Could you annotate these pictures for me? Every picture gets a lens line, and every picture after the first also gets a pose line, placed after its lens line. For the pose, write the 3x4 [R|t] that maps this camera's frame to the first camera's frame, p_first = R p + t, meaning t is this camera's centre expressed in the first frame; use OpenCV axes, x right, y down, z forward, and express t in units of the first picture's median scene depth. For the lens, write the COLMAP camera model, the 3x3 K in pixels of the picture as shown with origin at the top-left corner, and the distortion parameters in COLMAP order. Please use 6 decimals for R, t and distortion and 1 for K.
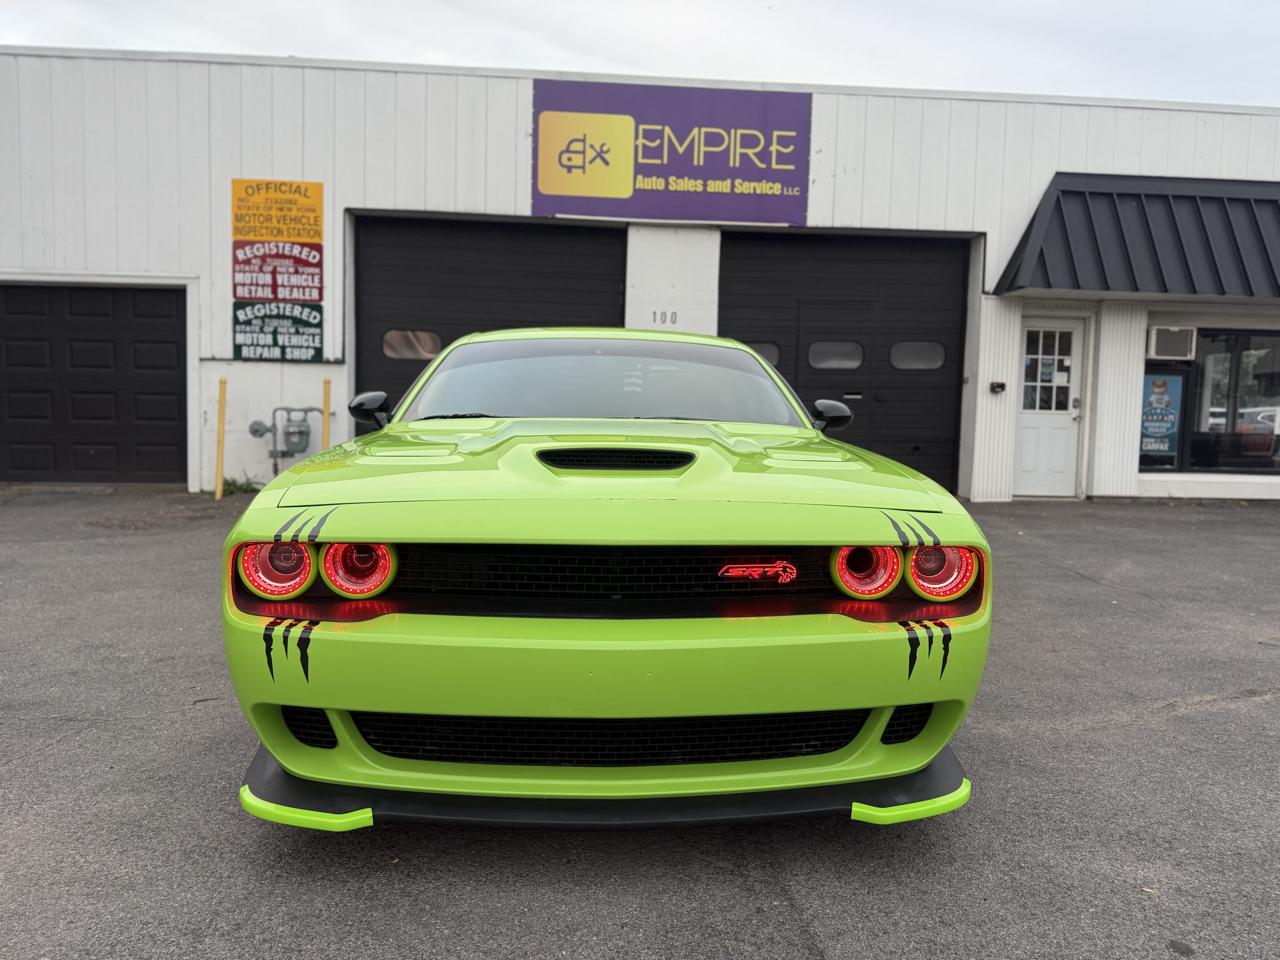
lens RADIAL K [[910.3, 0, 646.7], [0, 910.3, 483.0], [0, 0, 1]] dist [0.033449, -0.033673]
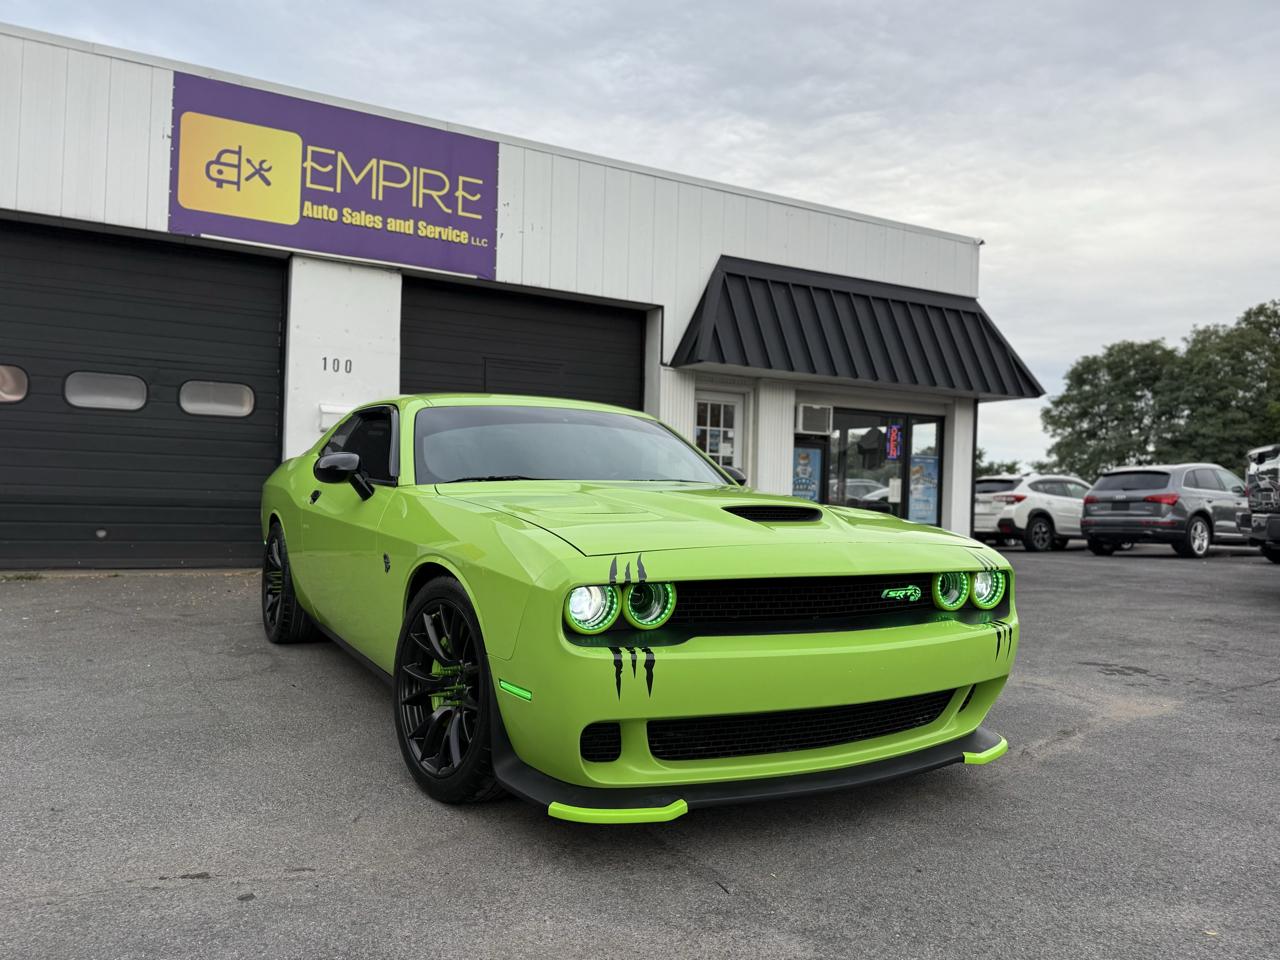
lens RADIAL K [[966.7, 0, 647.9], [0, 966.7, 484.7], [0, 0, 1]] dist [0.038428, -0.046678]
pose [[0.902682, 0.009637, 0.430200, -0.110283], [0.022226, 0.997371, -0.068978, 0.000278], [-0.429733, 0.071826, 0.900095, 0.053269]]
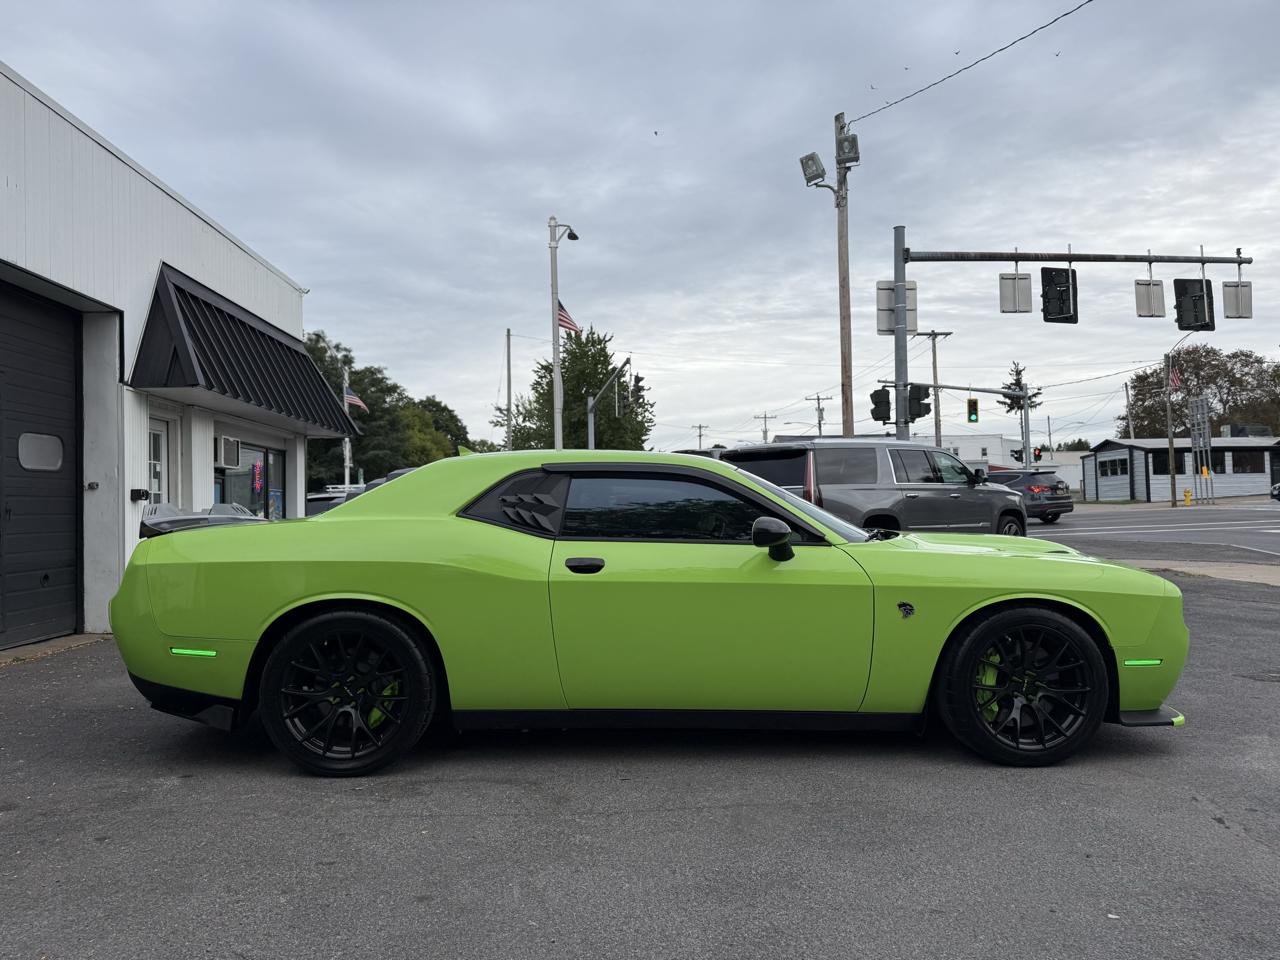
lens RADIAL K [[910.3, 0, 645.8], [0, 910.3, 483.4], [0, 0, 1]] dist [0.033449, -0.033673]
pose [[0.030290, 0.014172, 0.999441, -0.461216], [0.096523, 0.995185, -0.017037, -0.059138], [-0.994870, 0.096986, 0.028777, 0.535623]]
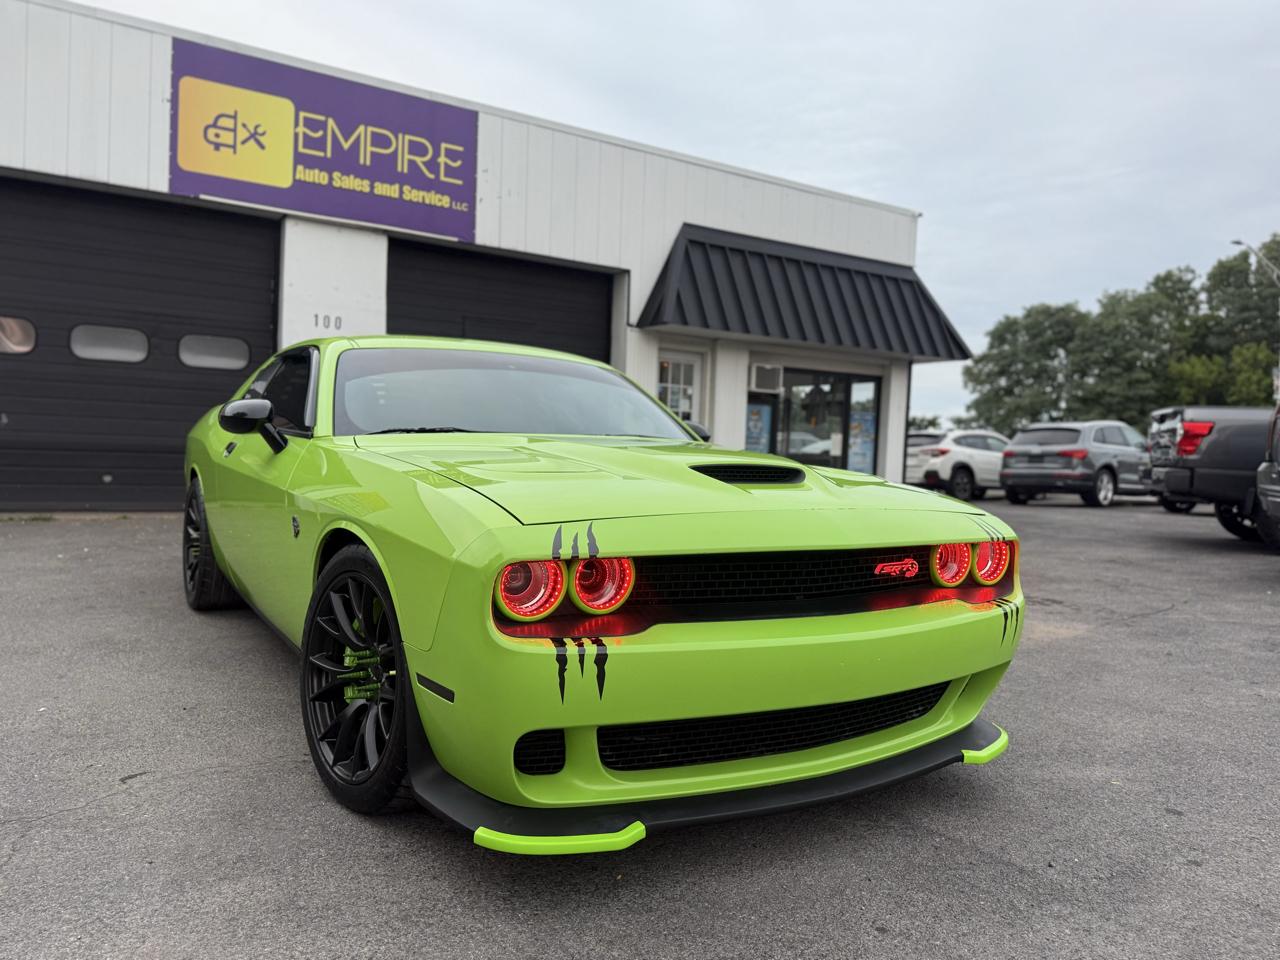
lens RADIAL K [[942.1, 0, 641.8], [0, 942.1, 479.3], [0, 0, 1]] dist [0.034104, -0.038813]
pose [[0.874328, -0.004321, 0.485316, -0.169131], [0.016257, 0.999660, -0.020388, 0.000289], [-0.485063, 0.025715, 0.874101, 0.017317]]
